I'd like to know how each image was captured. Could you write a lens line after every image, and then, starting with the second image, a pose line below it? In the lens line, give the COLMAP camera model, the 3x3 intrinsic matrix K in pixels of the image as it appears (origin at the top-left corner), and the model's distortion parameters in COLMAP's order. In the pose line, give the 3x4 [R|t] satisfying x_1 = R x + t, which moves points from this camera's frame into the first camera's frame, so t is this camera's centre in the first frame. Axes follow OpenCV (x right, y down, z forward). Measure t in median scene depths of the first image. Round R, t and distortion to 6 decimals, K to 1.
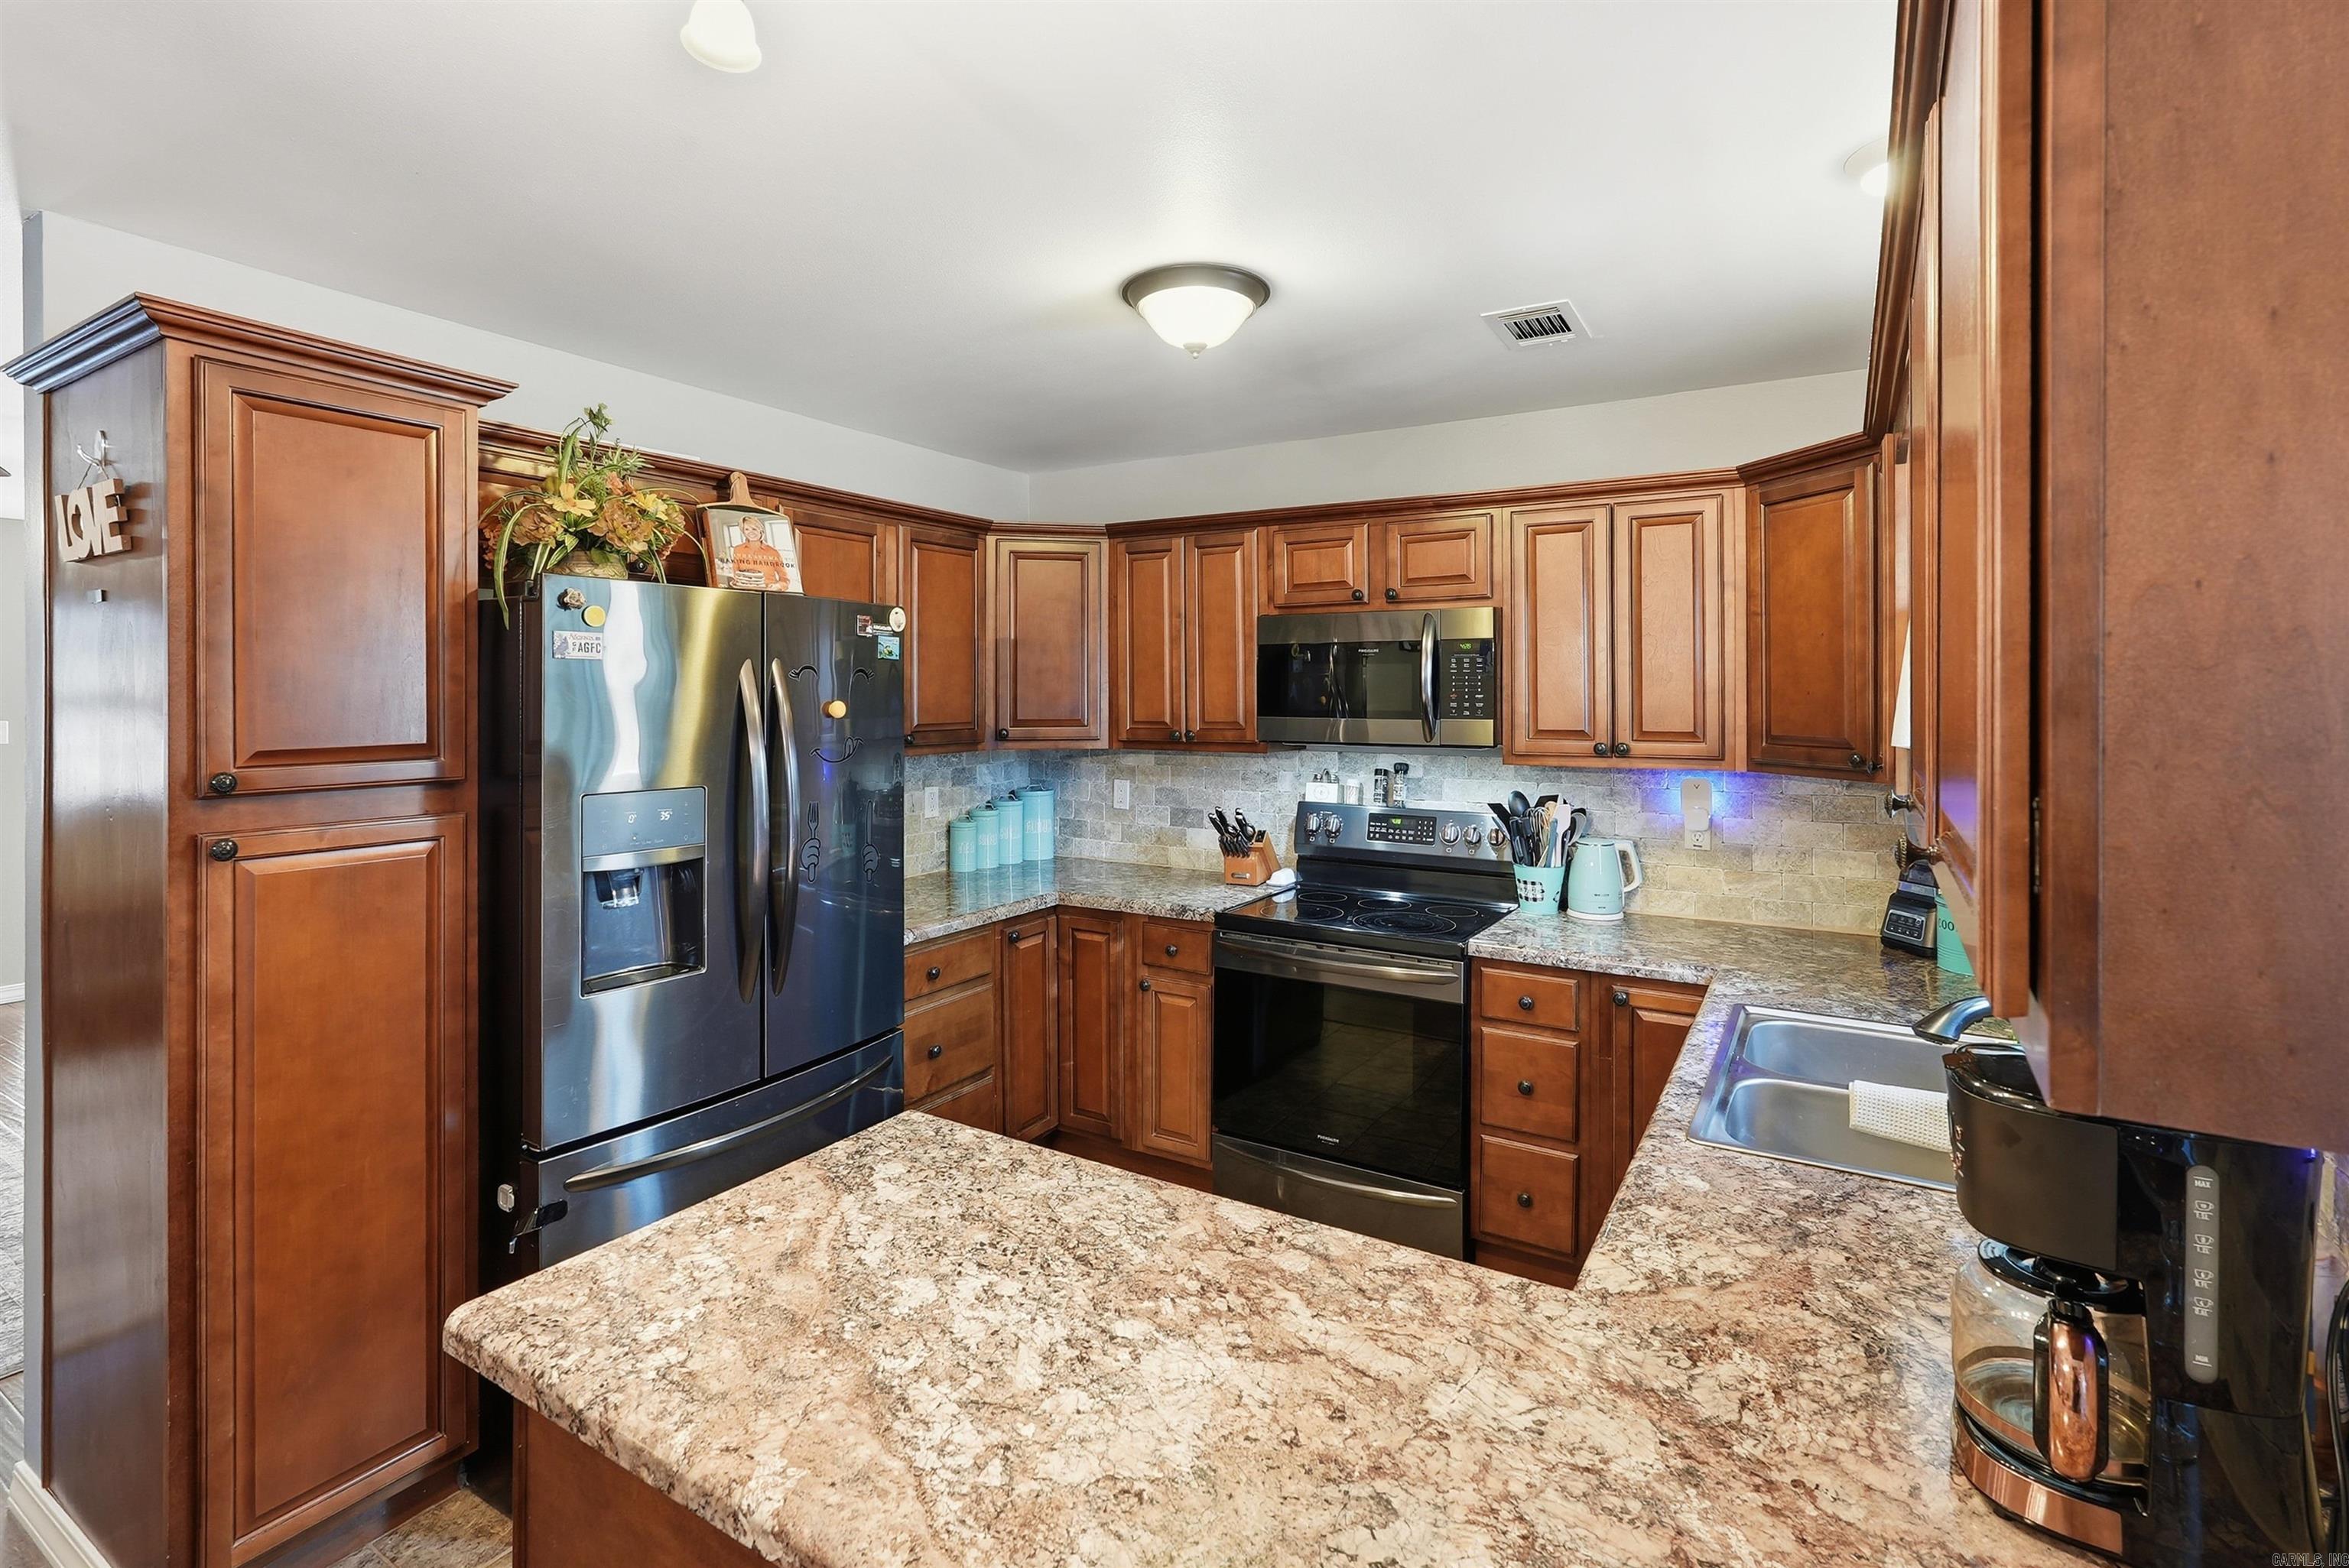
lens RADIAL K [[1067.2, 0, 1209.0], [0, 1067.2, 664.7], [0, 0, 1]] dist [-0.009866, 0.007525]
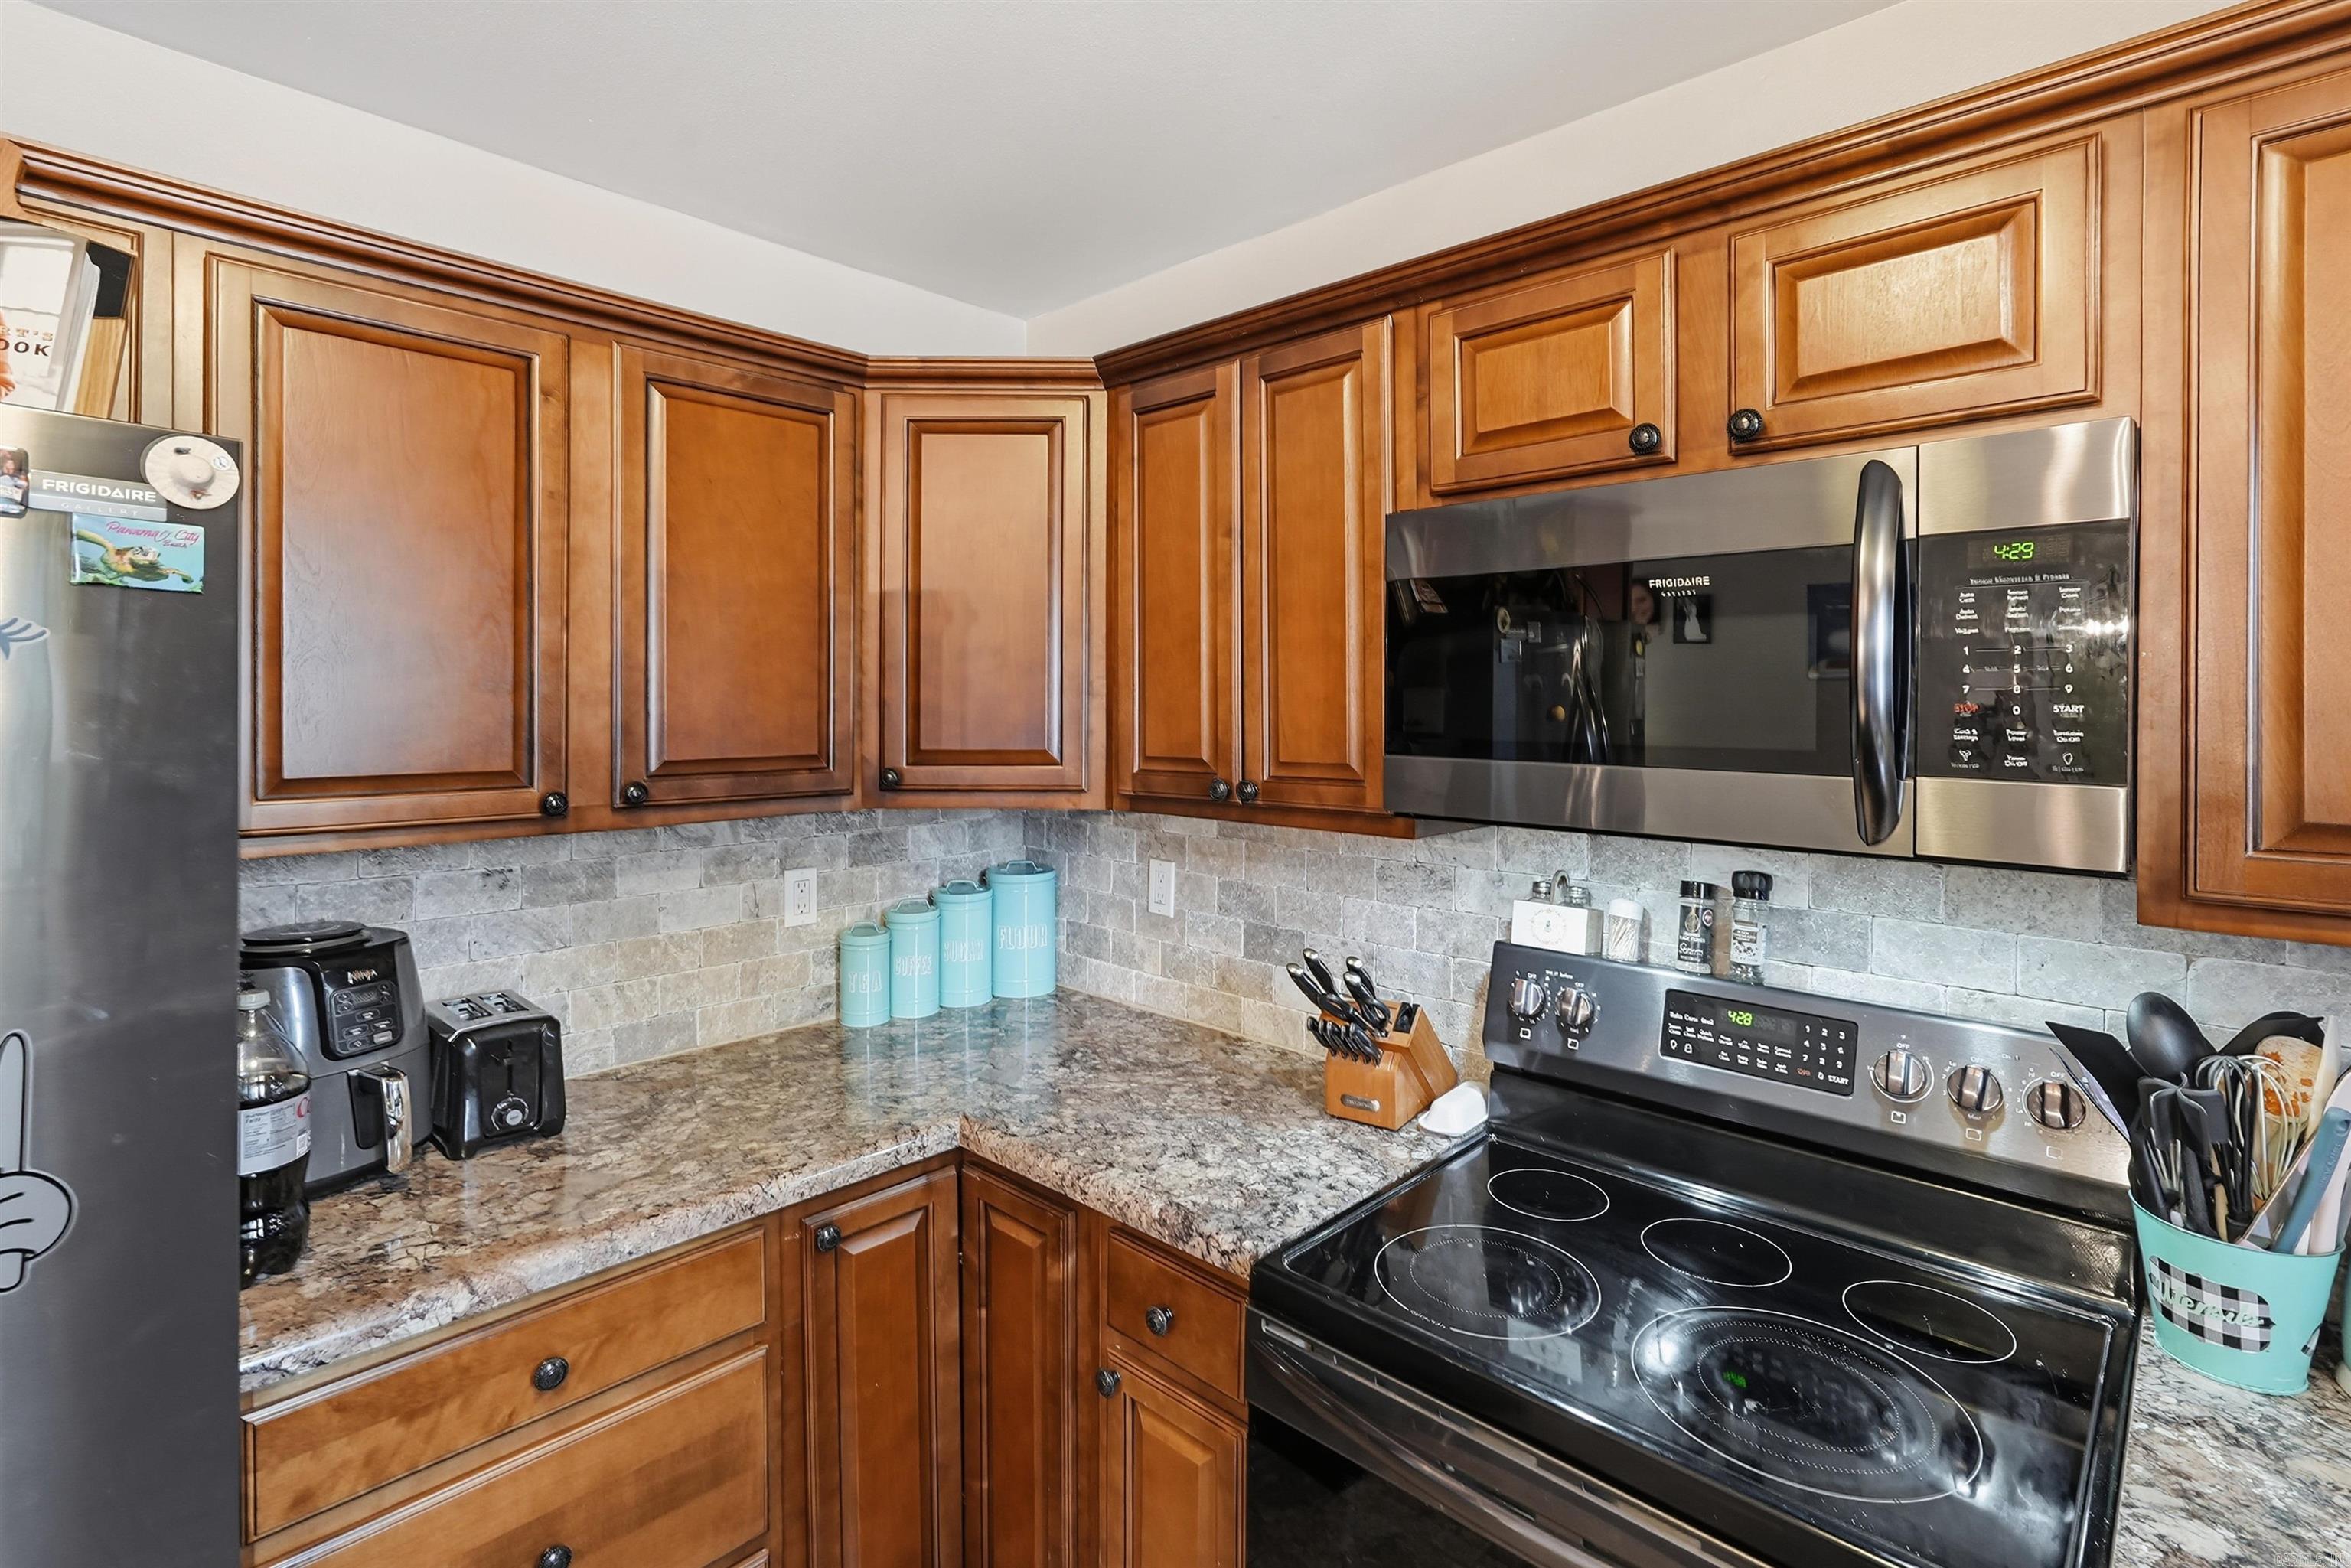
lens RADIAL K [[1068.2, 0, 1199.2], [0, 1068.2, 698.0], [0, 0, 1]] dist [-0.009866, 0.007525]
pose [[0.973395, 0.002329, -0.229121, 0.068836], [0.002898, 0.999743, 0.022472, 0.016545], [0.229115, -0.022538, 0.973138, 0.567264]]
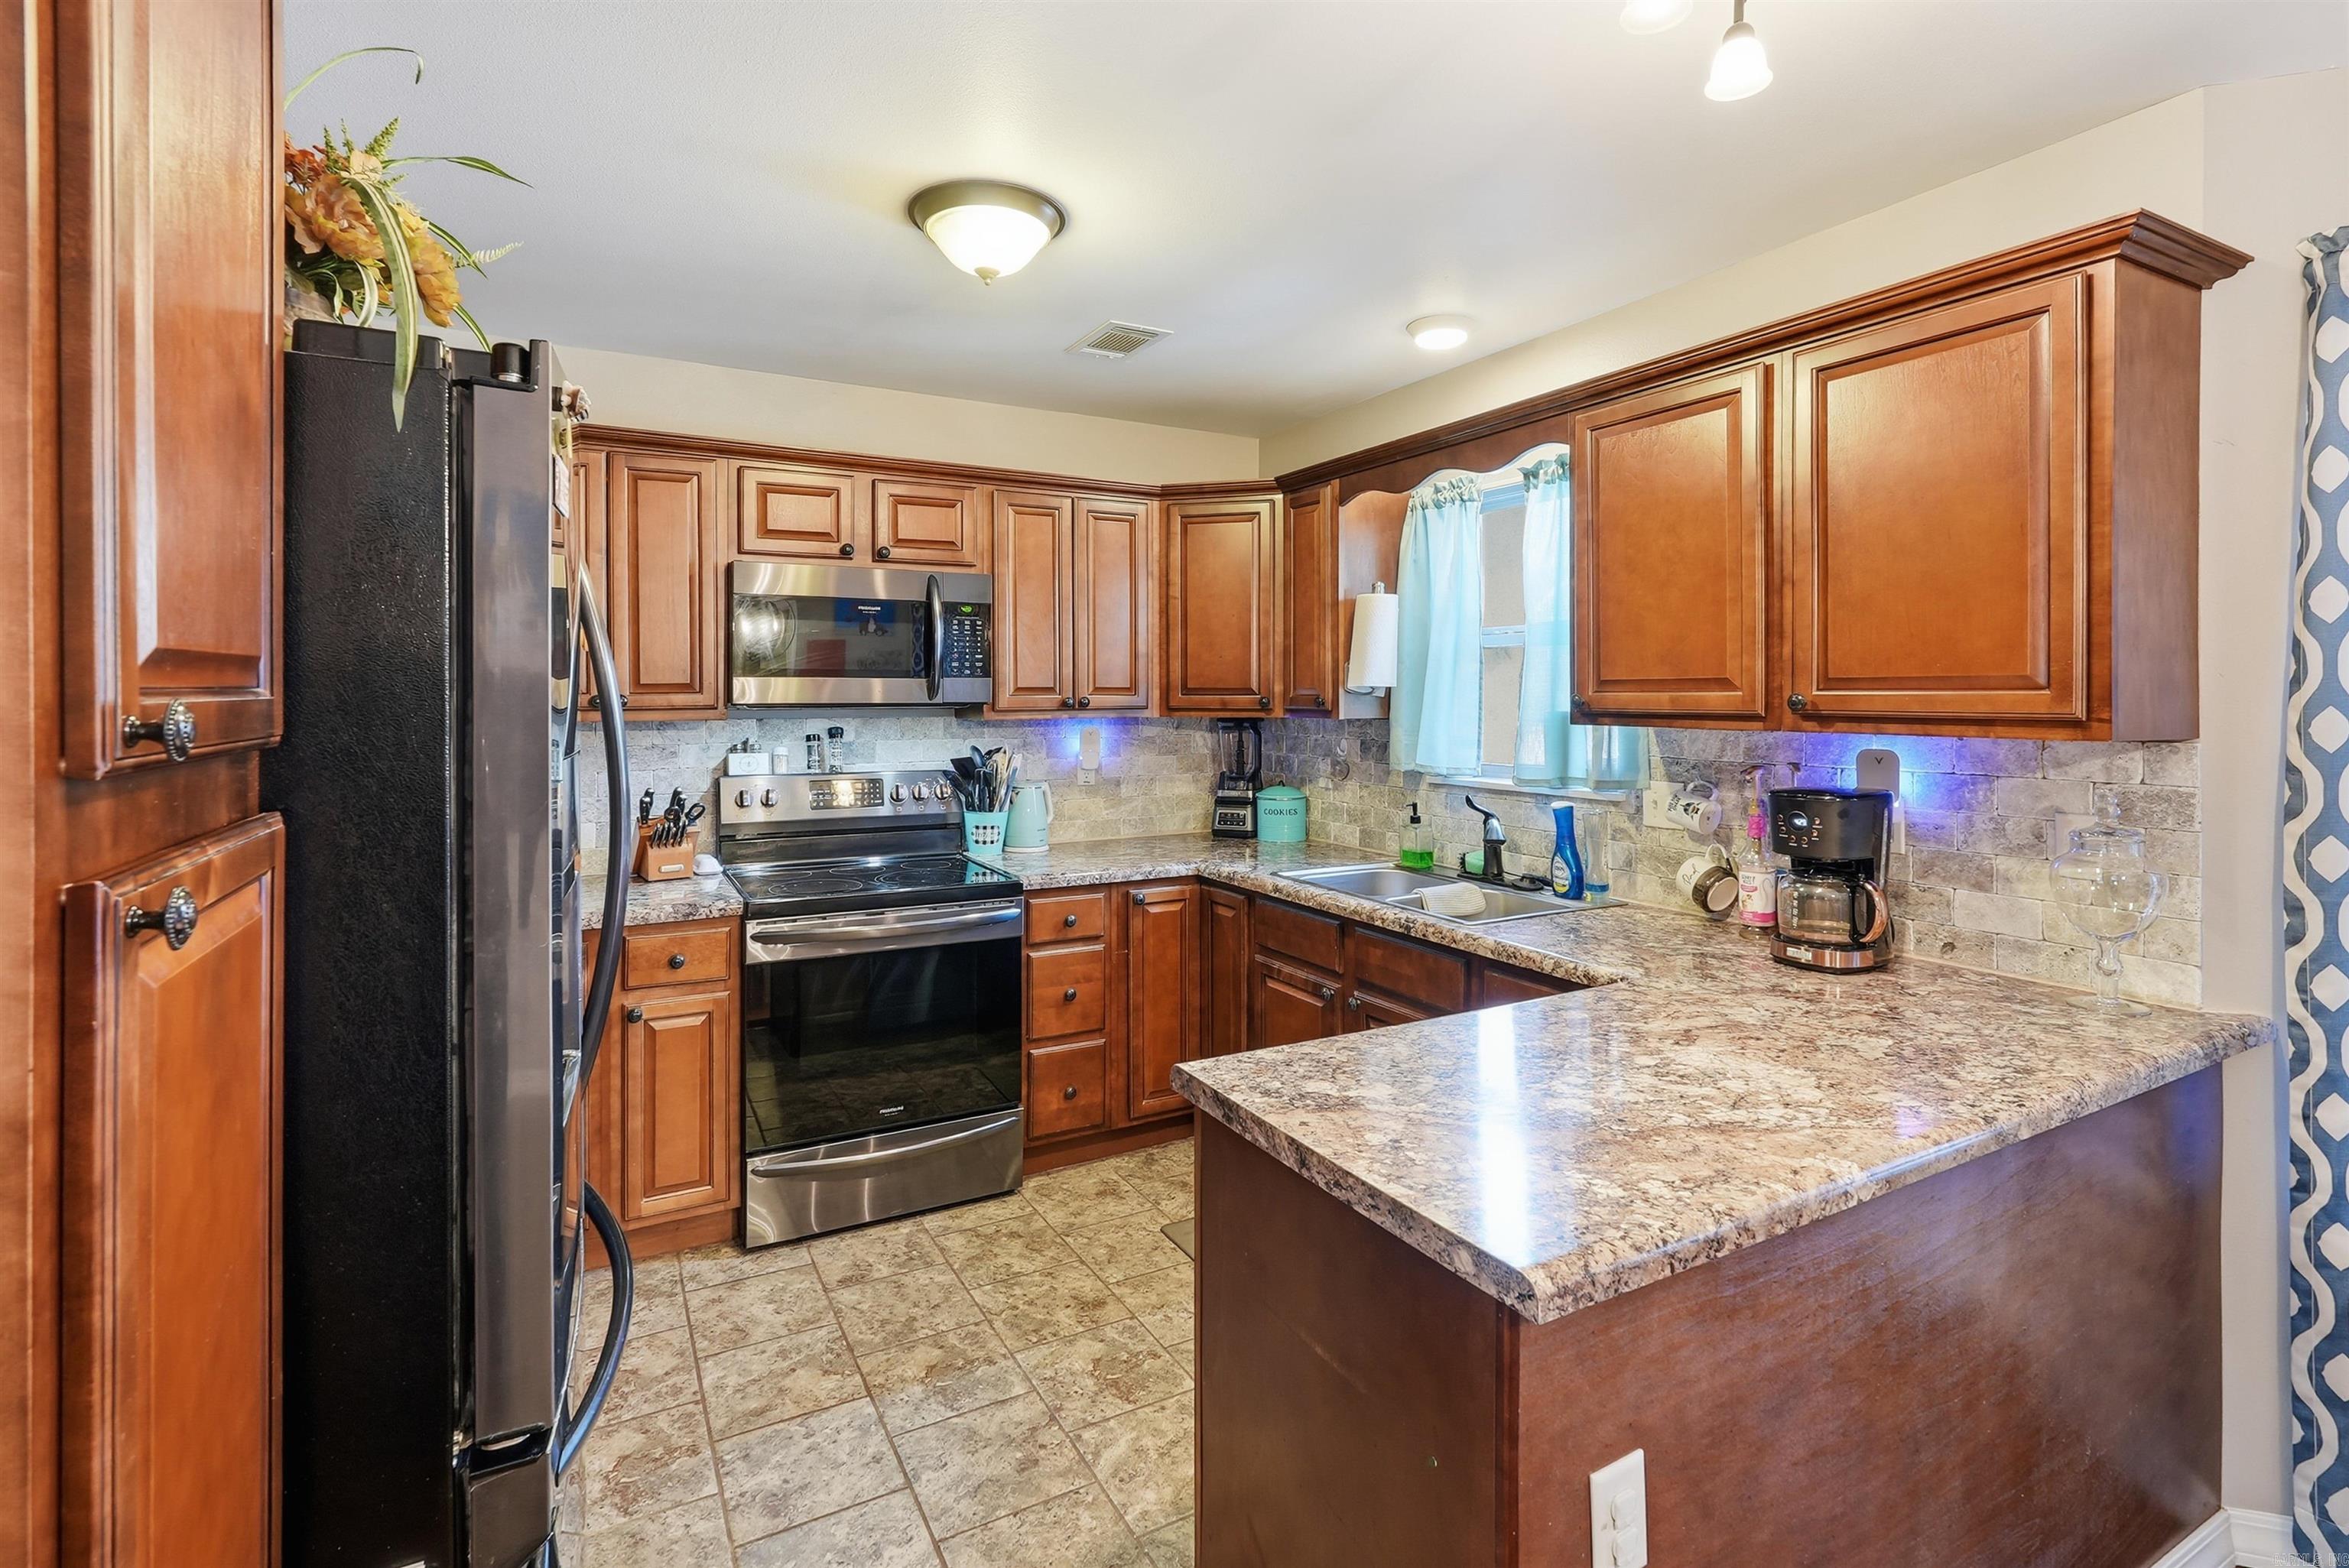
lens RADIAL K [[1067.2, 0, 1149.3], [0, 1067.2, 672.6], [0, 0, 1]] dist [-0.009866, 0.007525]
pose [[0.523375, 0.014903, 0.851972, -0.503986], [-0.021701, 0.999756, -0.004157, 0.041322], [-0.851826, -0.016313, 0.523570, 0.258489]]
